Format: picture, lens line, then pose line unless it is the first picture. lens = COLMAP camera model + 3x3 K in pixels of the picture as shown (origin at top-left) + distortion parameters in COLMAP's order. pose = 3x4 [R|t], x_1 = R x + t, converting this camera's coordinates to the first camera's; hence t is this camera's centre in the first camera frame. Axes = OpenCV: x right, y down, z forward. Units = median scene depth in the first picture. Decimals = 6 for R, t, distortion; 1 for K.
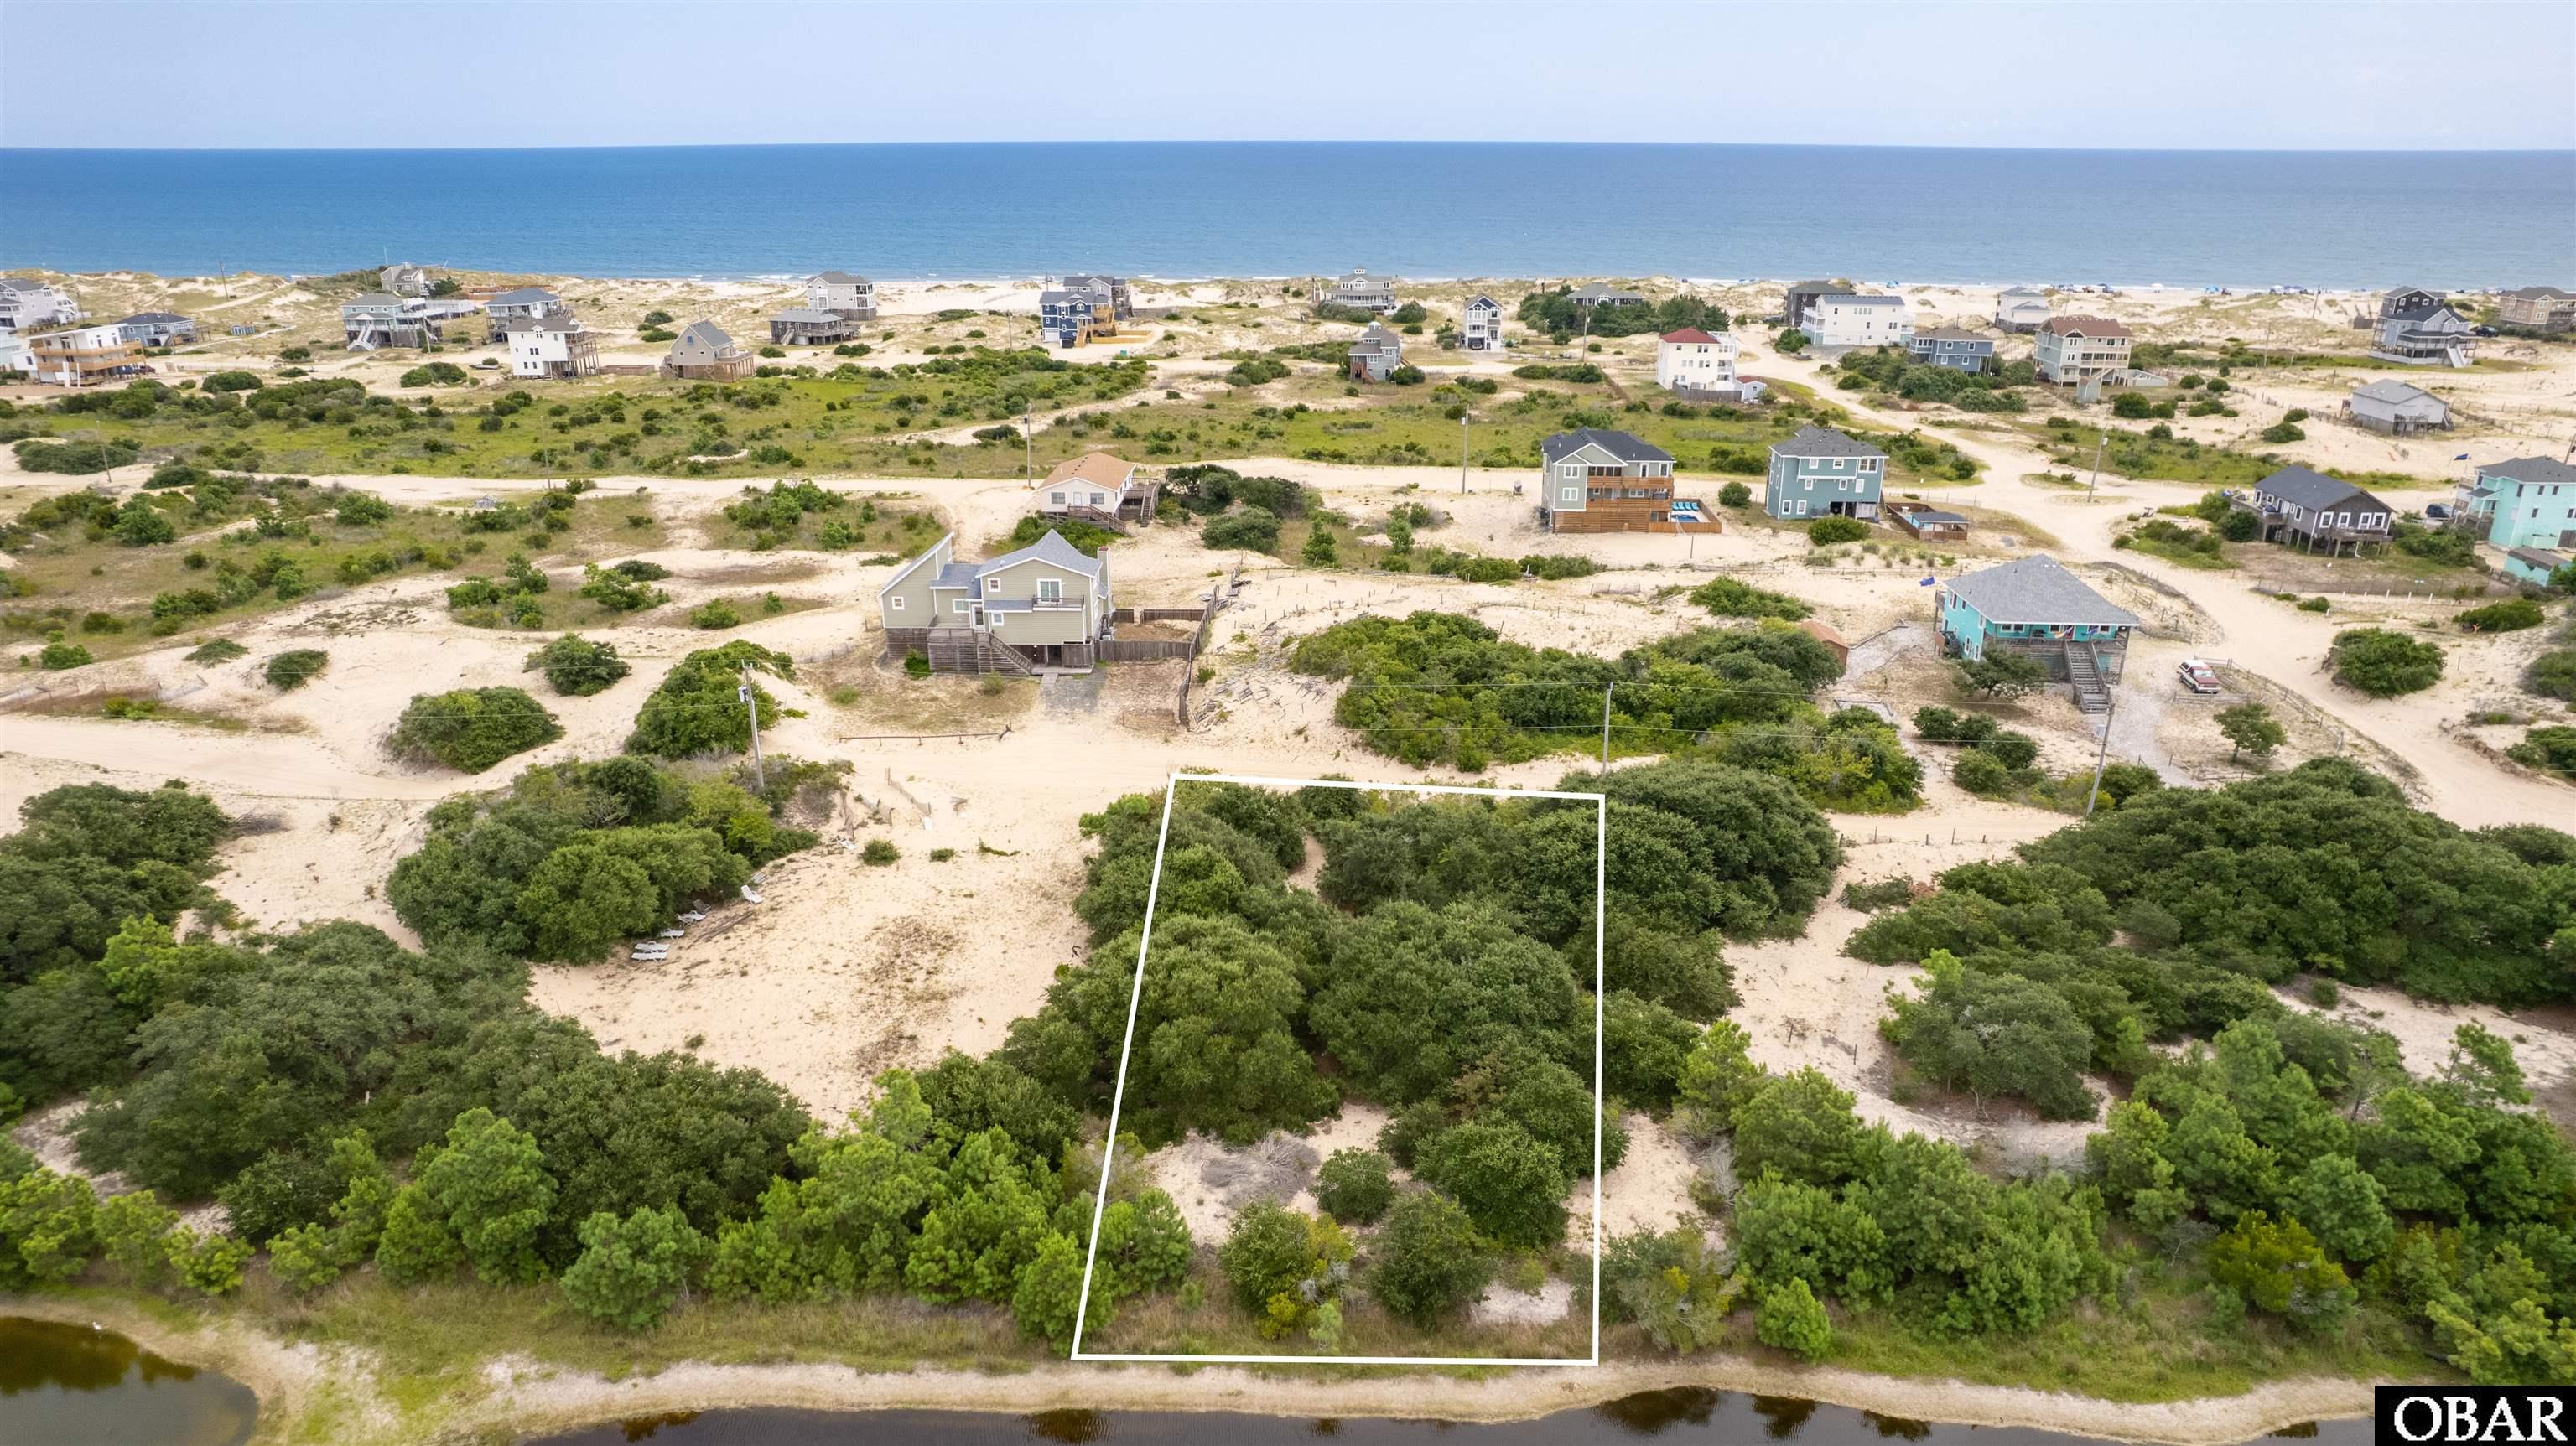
lens RADIAL K [[1654.1, 0, 1291.6], [0, 1654.1, 731.7], [0, 0, 1]] dist [-0.080420, 0.073465]
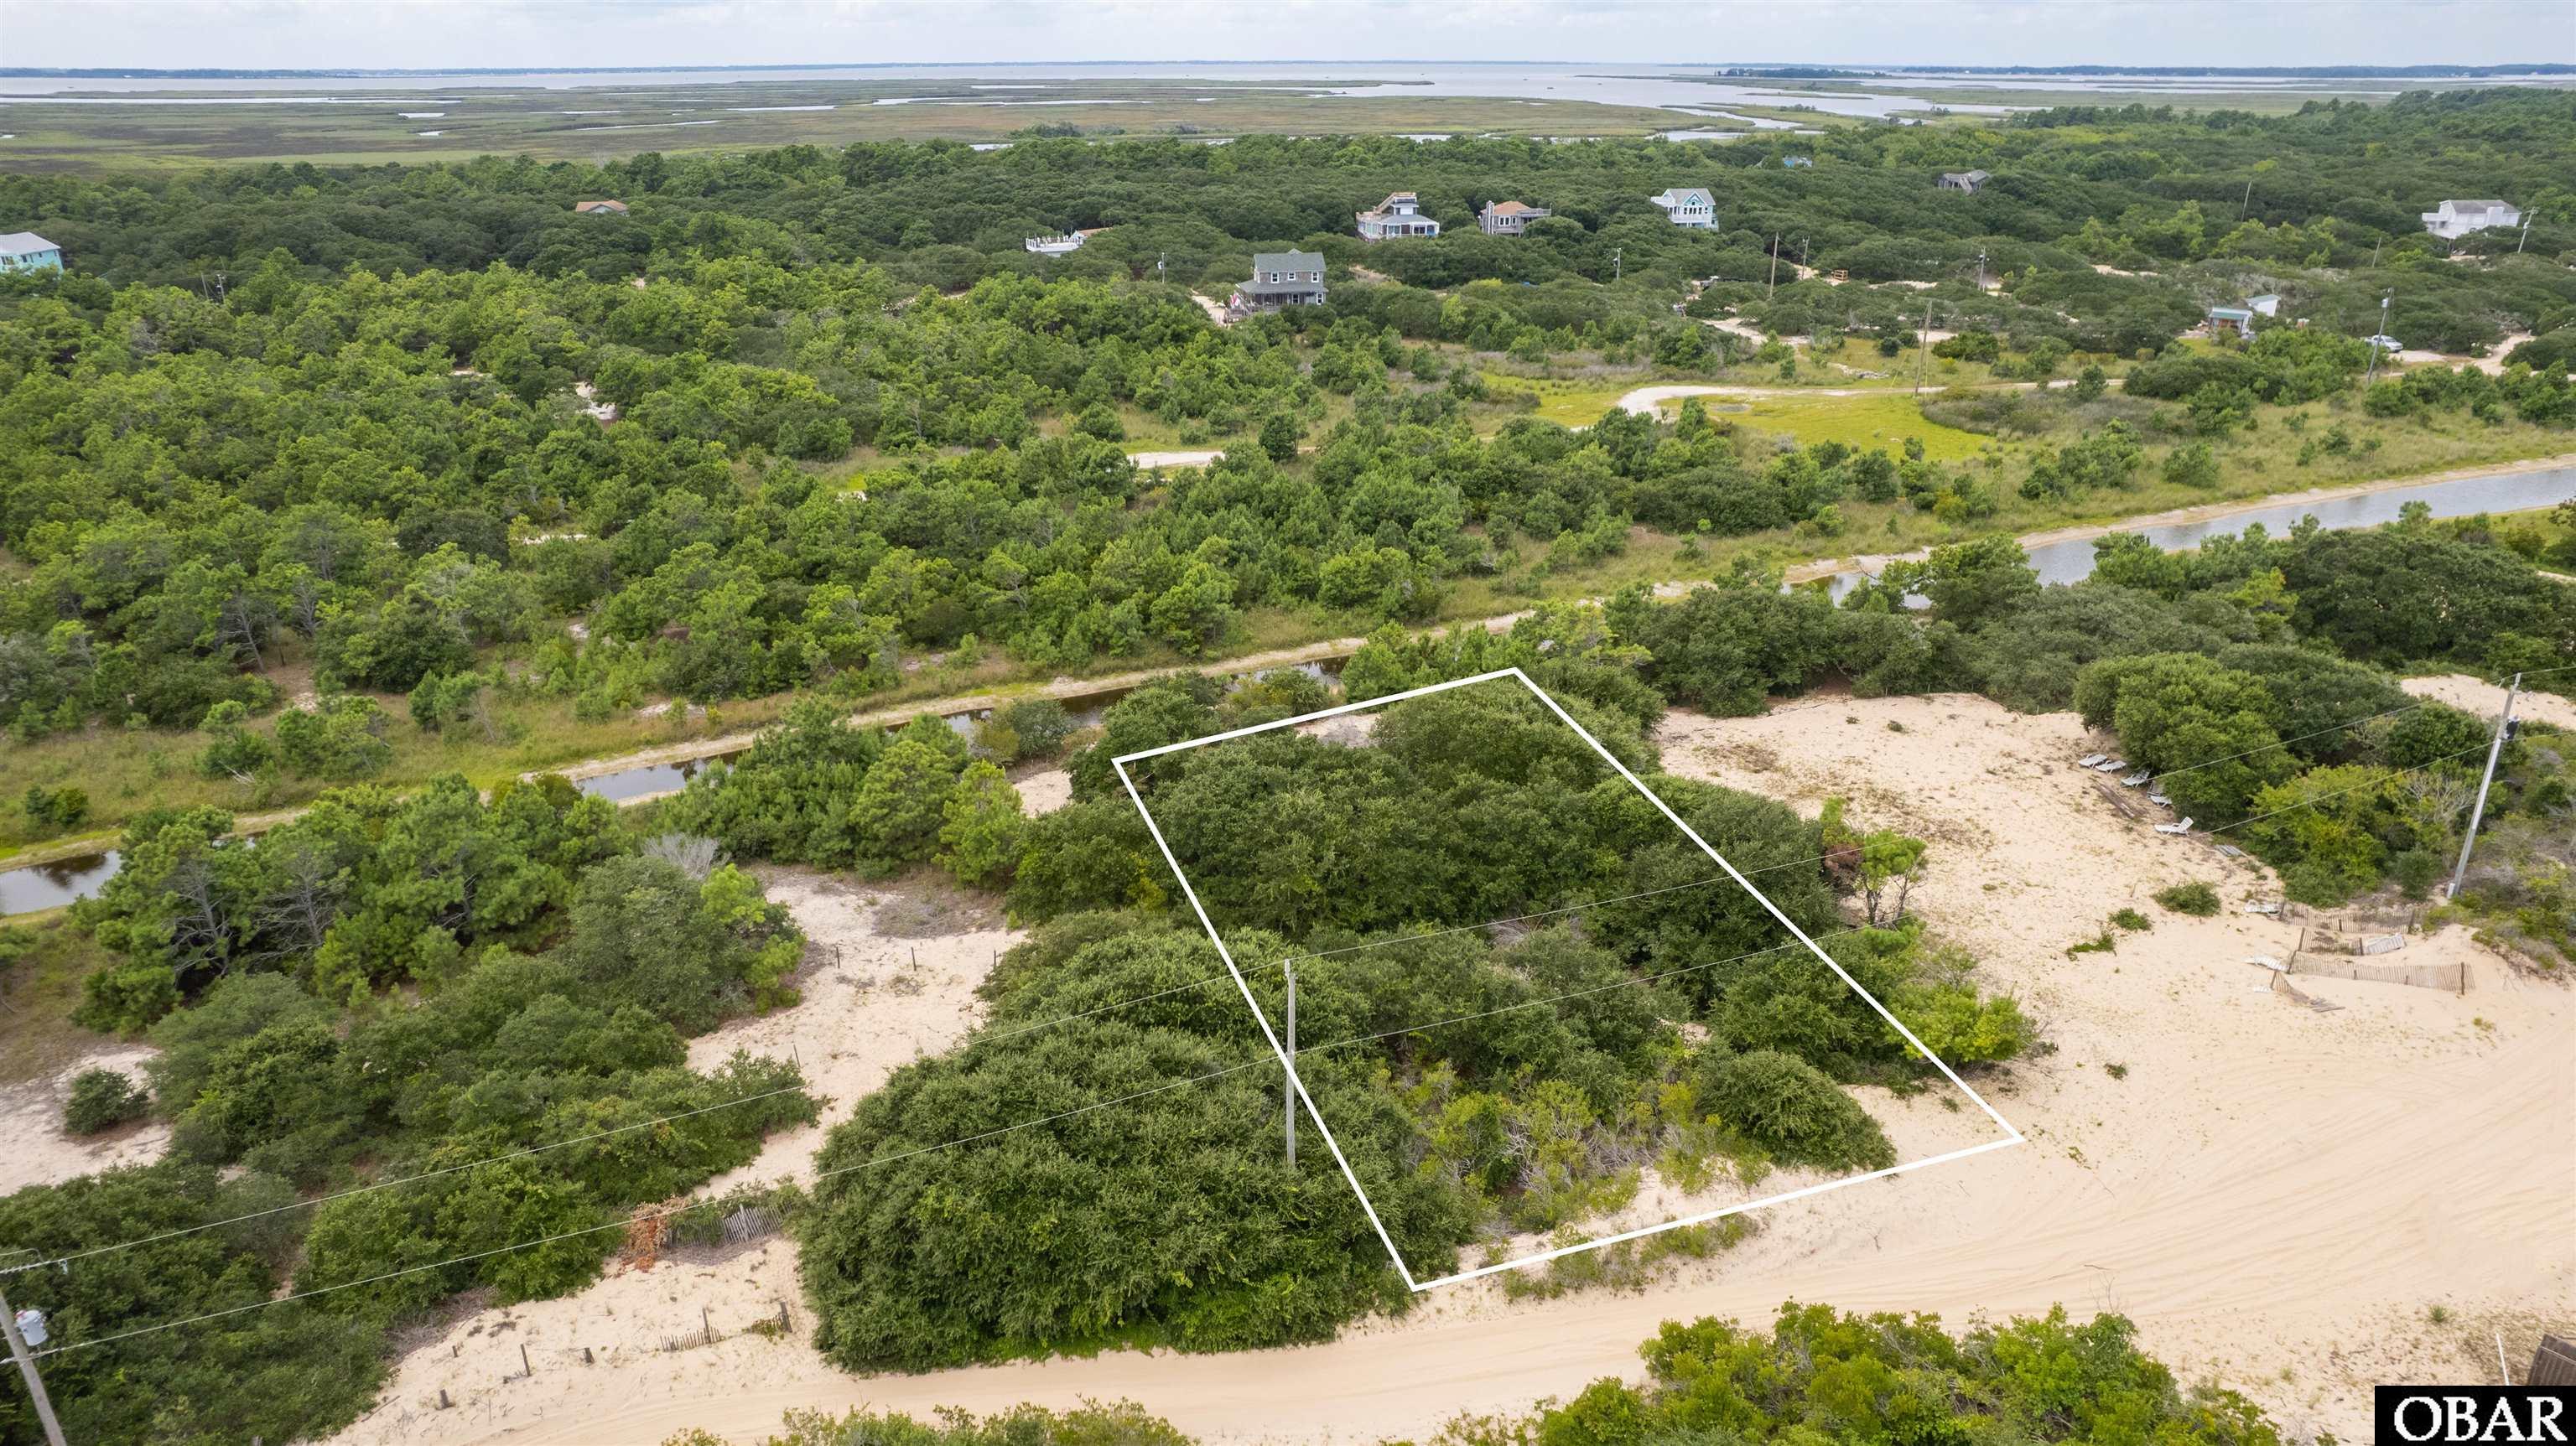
lens RADIAL K [[1654.1, 0, 1291.2], [0, 1654.1, 721.0], [0, 0, 1]] dist [-0.080420, 0.073465]
pose [[-0.896383, 0.167064, -0.410593, 0.133188], [-0.151257, 0.755394, 0.637574, -0.133767], [0.416675, 0.633616, -0.651853, 0.452183]]
